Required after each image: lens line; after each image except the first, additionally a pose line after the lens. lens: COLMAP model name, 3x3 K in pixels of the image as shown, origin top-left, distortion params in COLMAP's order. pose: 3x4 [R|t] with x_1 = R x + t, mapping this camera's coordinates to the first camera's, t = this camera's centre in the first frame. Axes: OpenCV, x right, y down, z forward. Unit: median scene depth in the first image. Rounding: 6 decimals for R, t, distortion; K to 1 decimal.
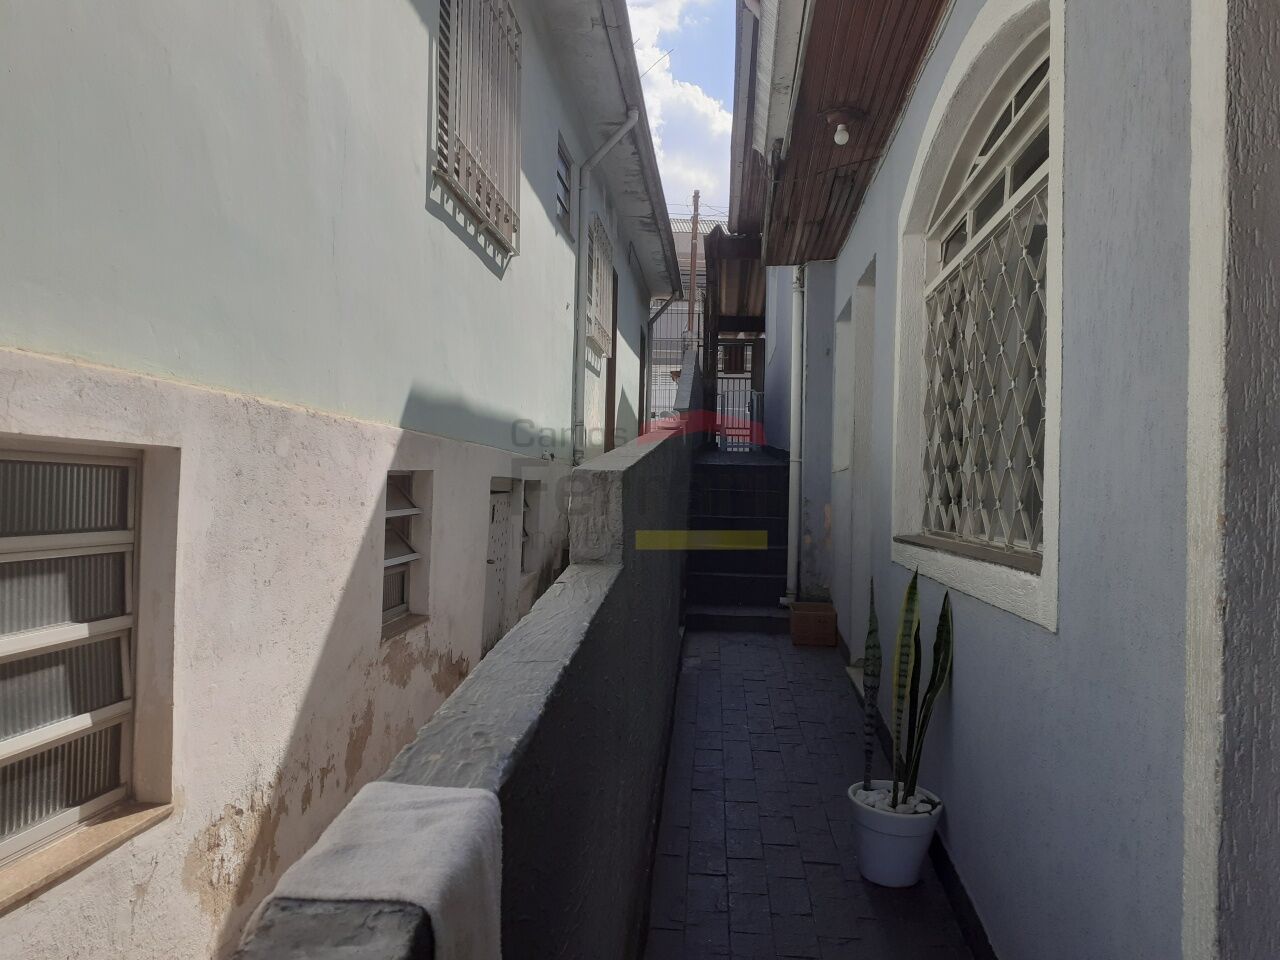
lens RADIAL K [[1042.9, 0, 650.9], [0, 1042.9, 490.9], [0, 0, 1]] dist [0.037965, -0.061167]
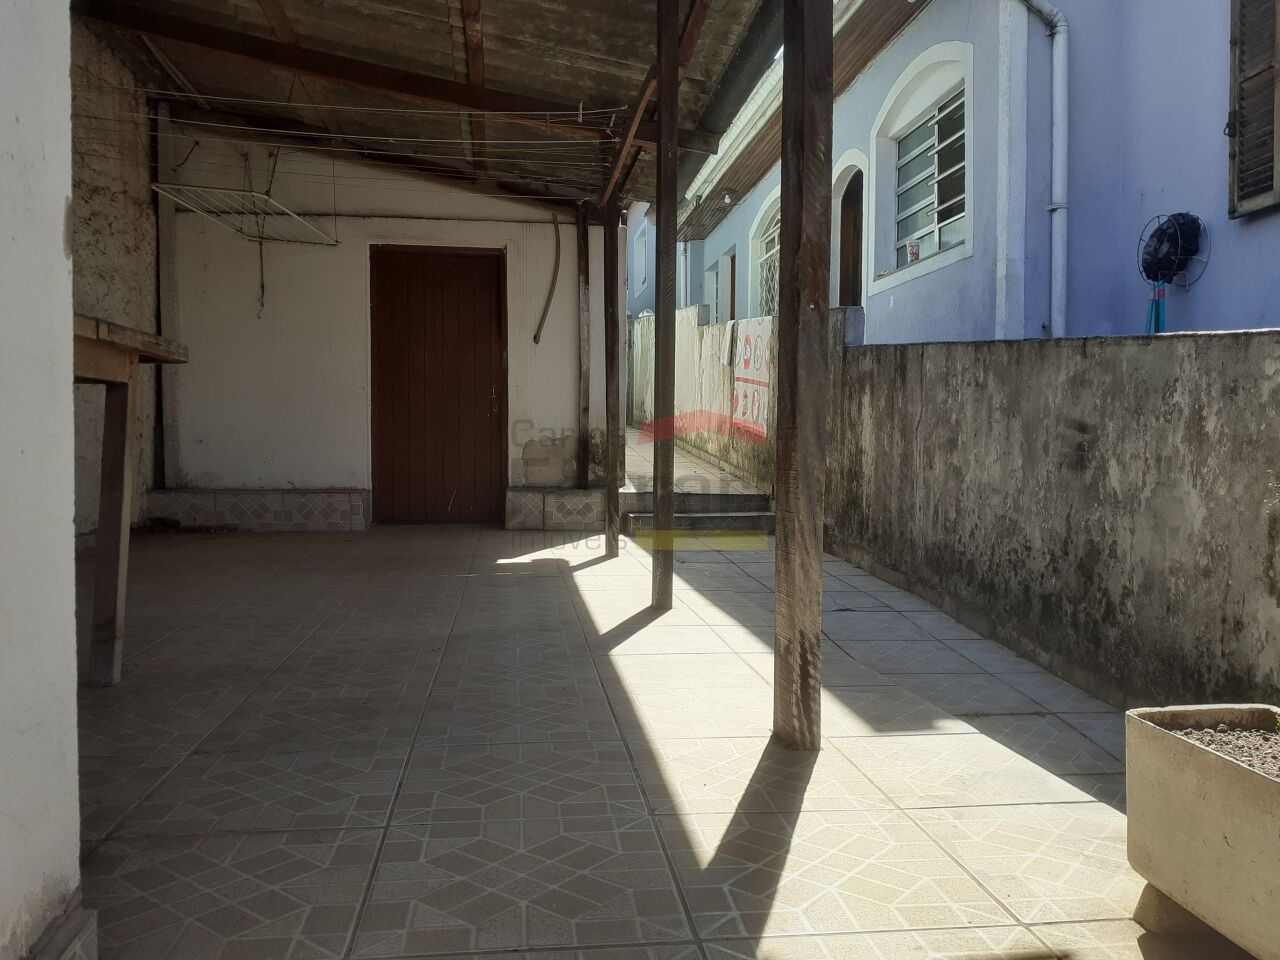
lens RADIAL K [[1042.9, 0, 642.8], [0, 1042.9, 485.9], [0, 0, 1]] dist [0.037965, -0.061167]
pose [[0.979394, -0.023130, 0.200629, -0.164568], [0.014481, 0.998906, 0.044474, 0.074561], [-0.201438, -0.040653, 0.978657, -0.449228]]
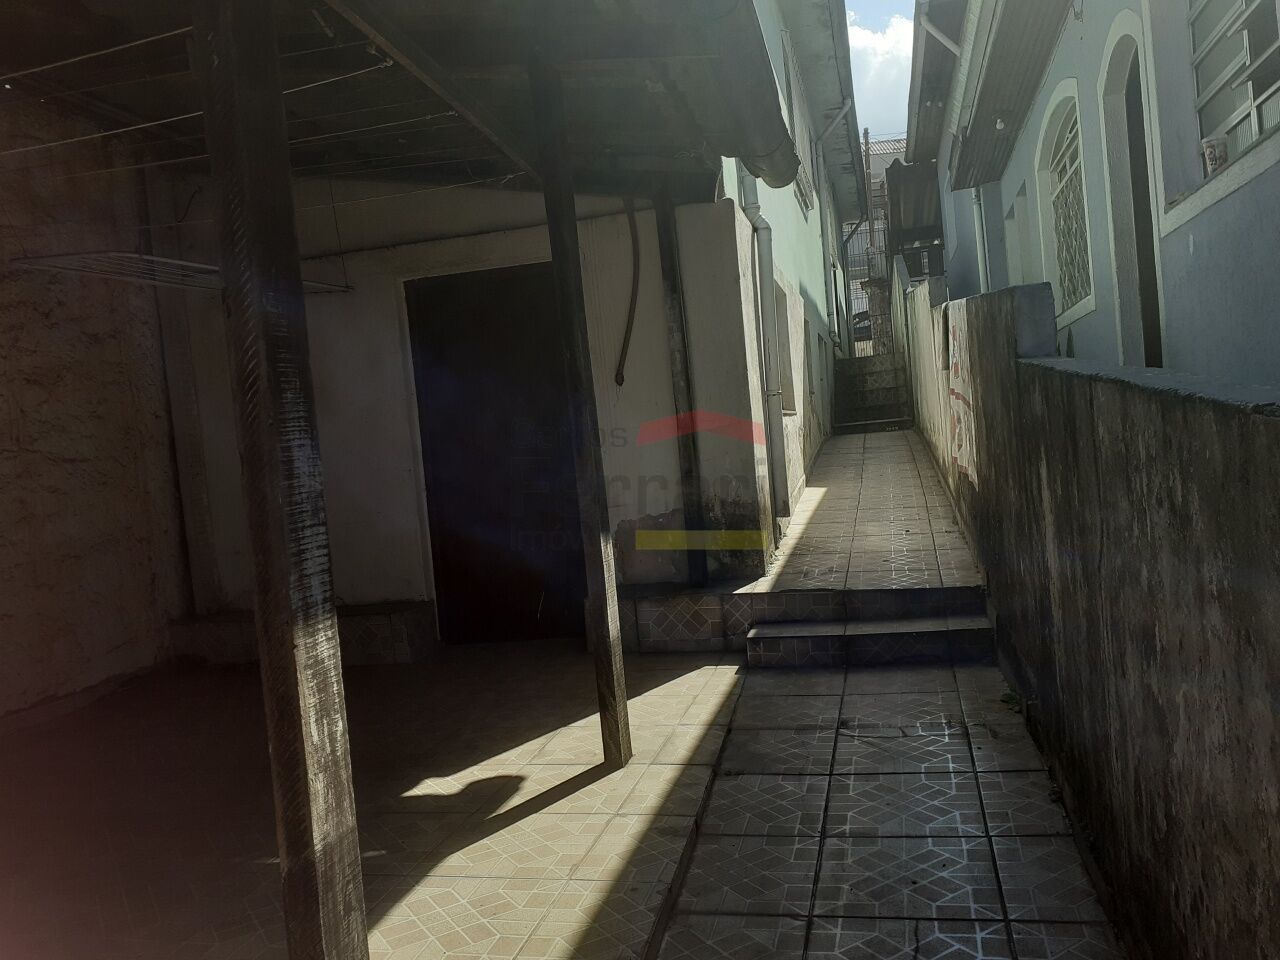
lens RADIAL K [[1042.9, 0, 637.6], [0, 1042.9, 468.4], [0, 0, 1]] dist [0.037965, -0.061167]
pose [[0.979362, -0.105375, -0.172468, -0.061594], [0.111500, 0.993419, 0.026191, 0.050580], [0.168573, -0.044881, 0.984667, -0.313204]]
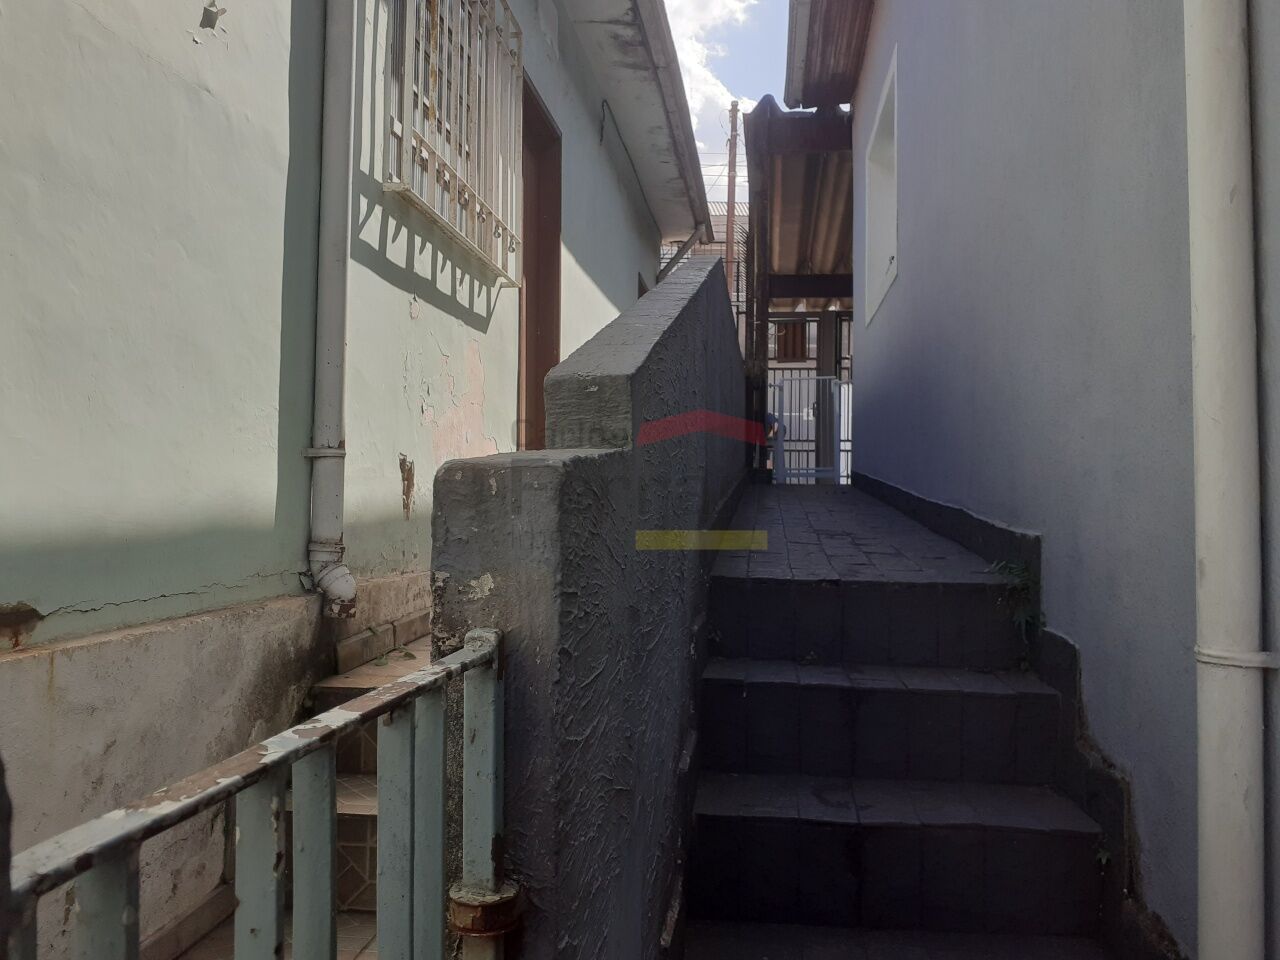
lens RADIAL K [[1042.9, 0, 631.3], [0, 1042.9, 479.6], [0, 0, 1]] dist [0.037965, -0.061167]
pose [[0.997843, -0.011410, -0.064643, 0.022661], [0.010127, 0.999746, -0.020139, -0.027624], [0.064856, 0.019441, 0.997705, 0.397128]]
